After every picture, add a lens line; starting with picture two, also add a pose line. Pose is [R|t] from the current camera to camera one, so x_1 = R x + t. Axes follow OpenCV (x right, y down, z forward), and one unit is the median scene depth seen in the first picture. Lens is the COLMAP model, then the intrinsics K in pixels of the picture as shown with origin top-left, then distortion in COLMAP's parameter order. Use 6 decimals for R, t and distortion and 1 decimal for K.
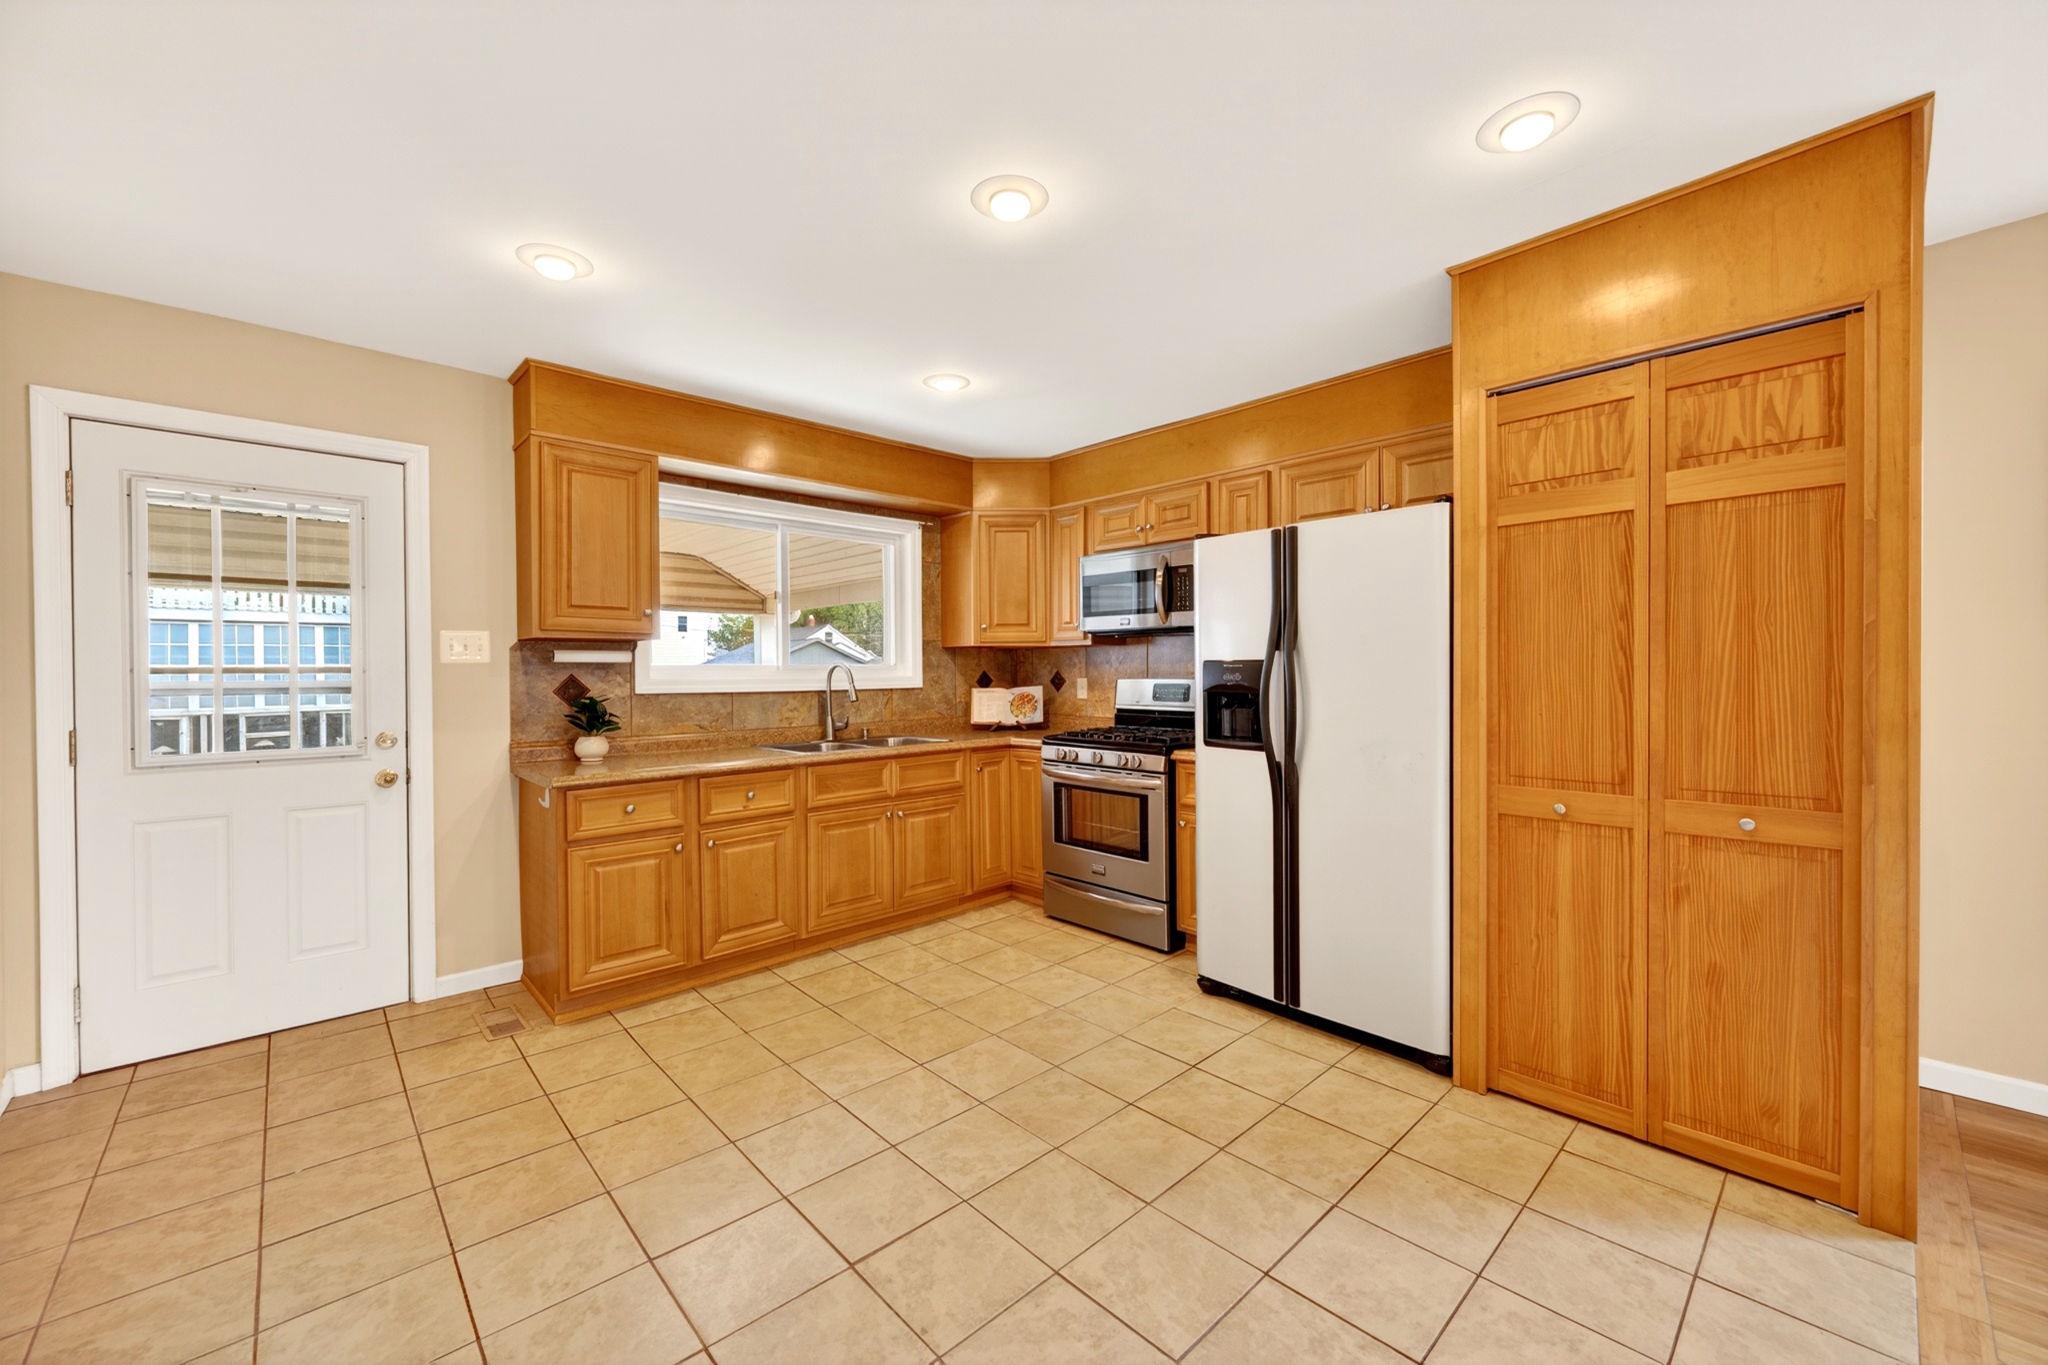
lens RADIAL K [[796.2, 0, 1029.2], [0, 796.2, 681.9], [0, 0, 1]] dist [0.000400, -0.000677]
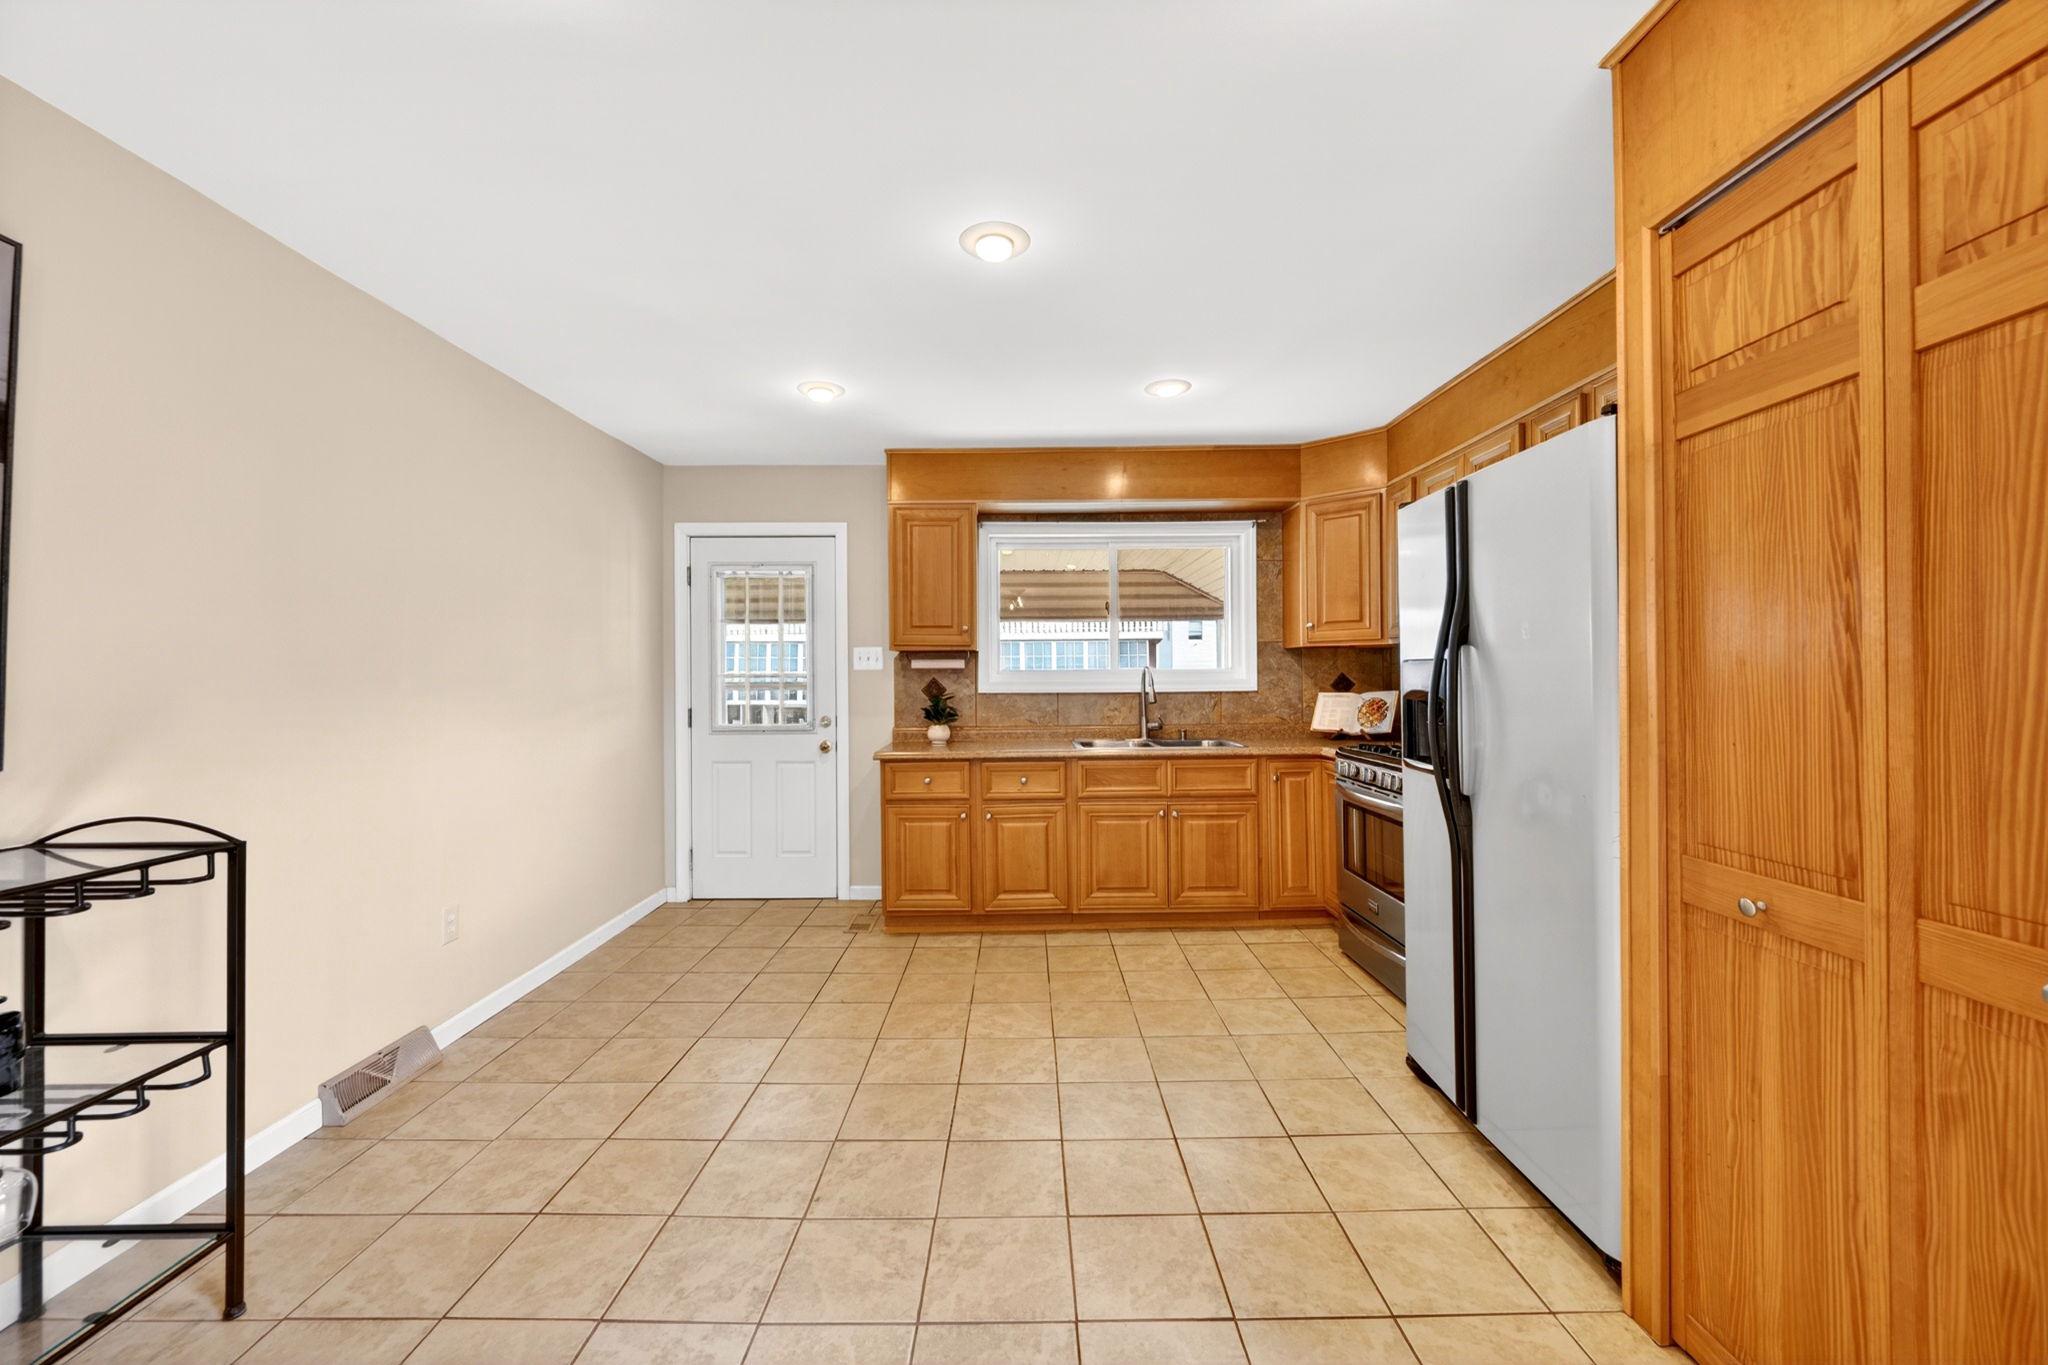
lens RADIAL K [[796.2, 0, 1028.0], [0, 796.2, 682.0], [0, 0, 1]] dist [0.000400, -0.000677]
pose [[0.732481, 0.003285, -0.680779, 0.465993], [-0.005612, 0.999984, -0.001214, -0.001556], [0.680764, 0.004710, 0.732488, 0.145291]]
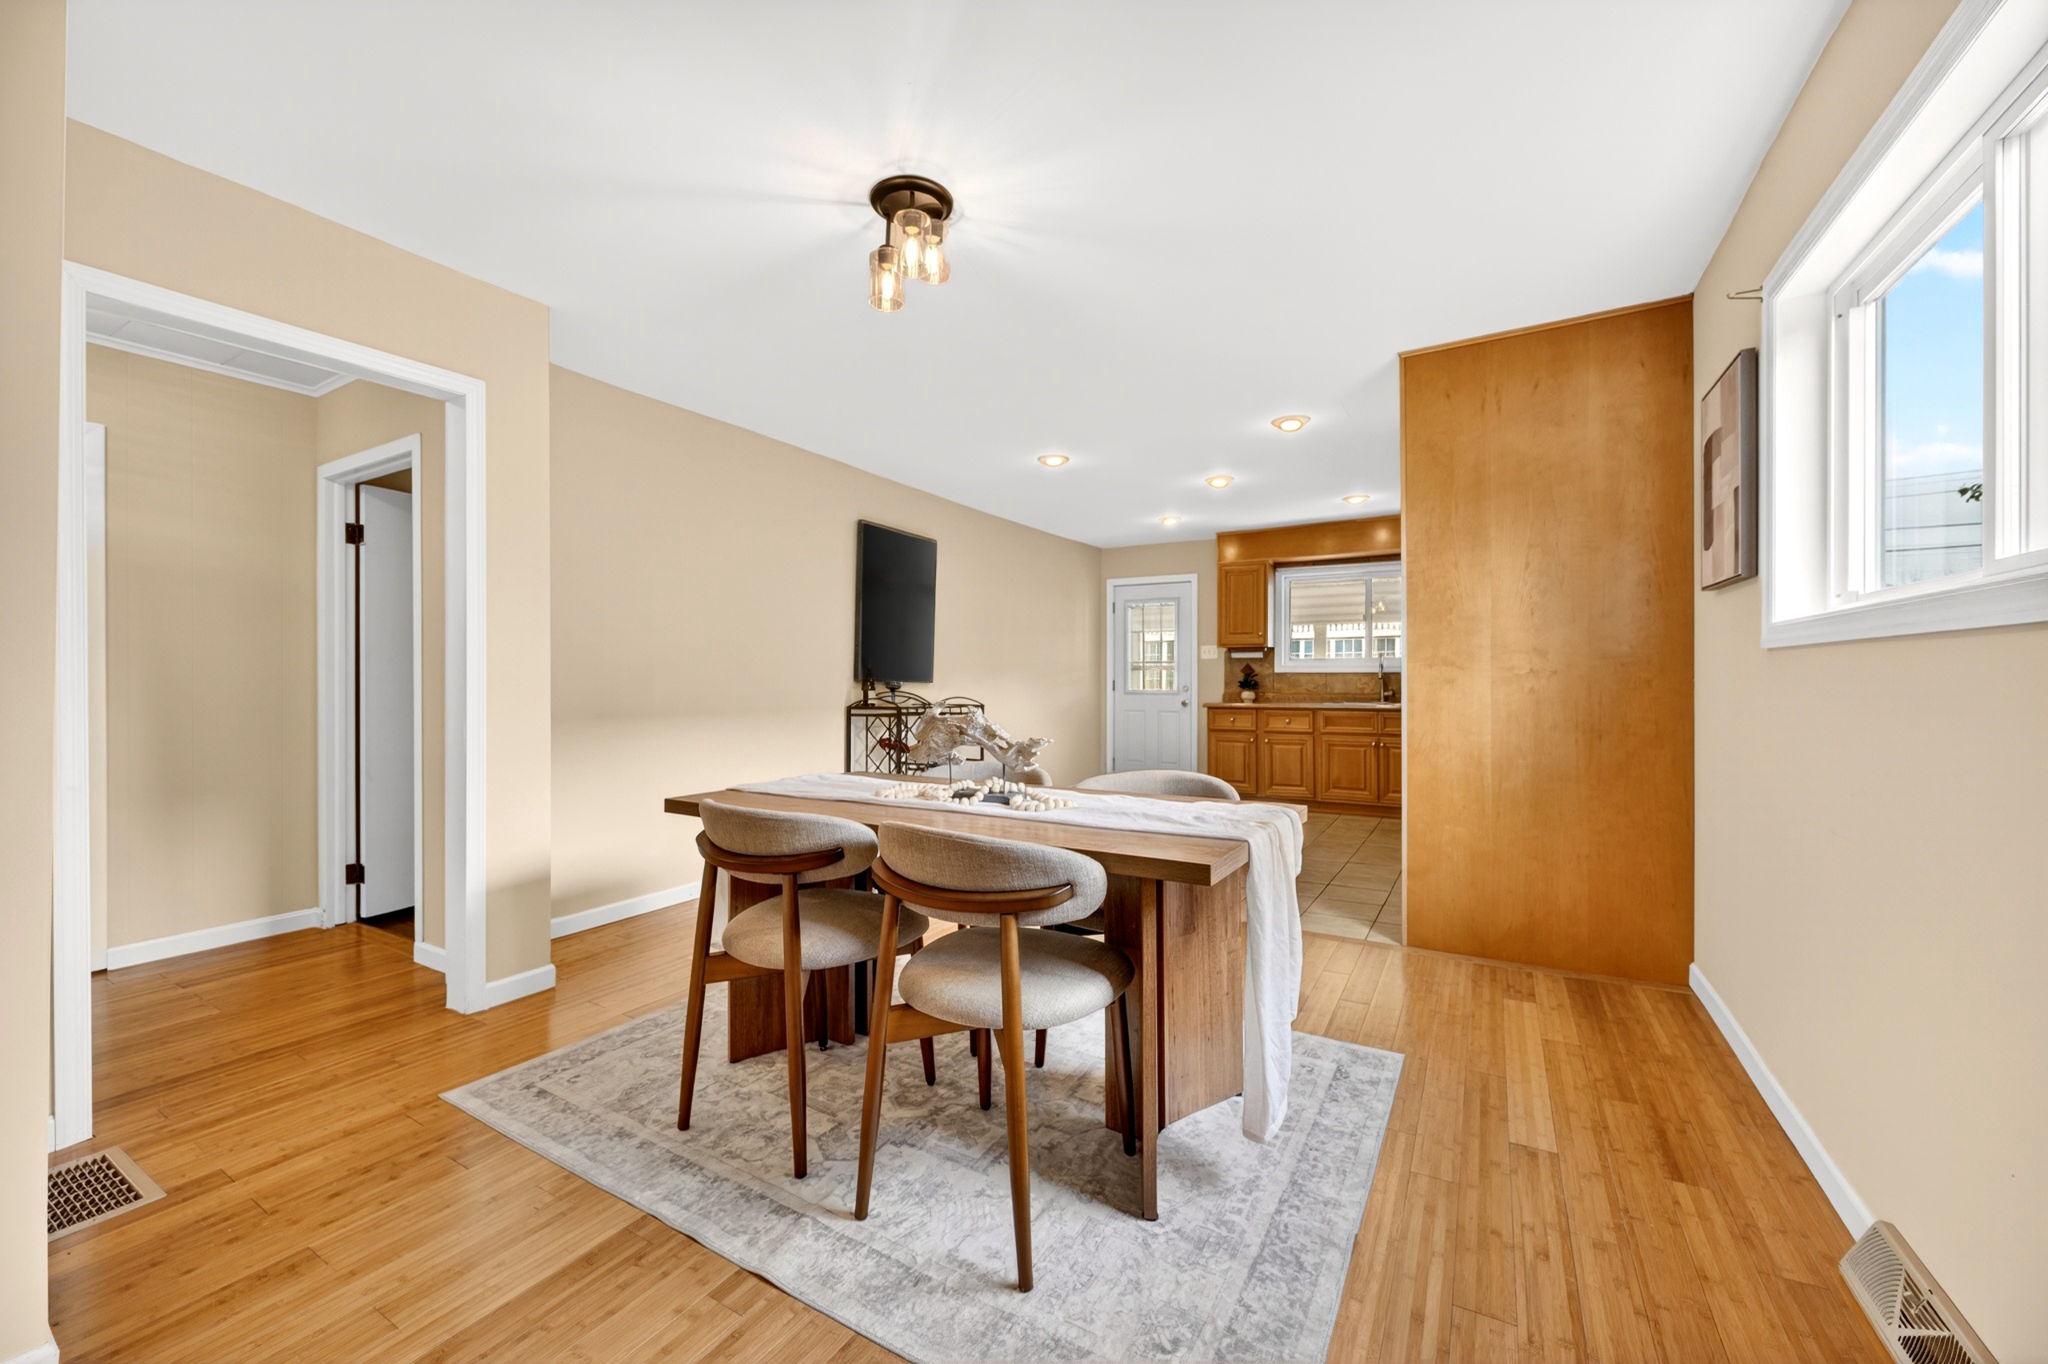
lens RADIAL K [[796.2, 0, 1031.8], [0, 796.2, 676.3], [0, 0, 1]] dist [0.000400, -0.000677]
pose [[0.286671, 0.003889, -0.958021, 1.453970], [-0.012833, 0.999918, 0.000219, 0.036236], [0.957943, 0.012232, 0.286698, -0.221637]]
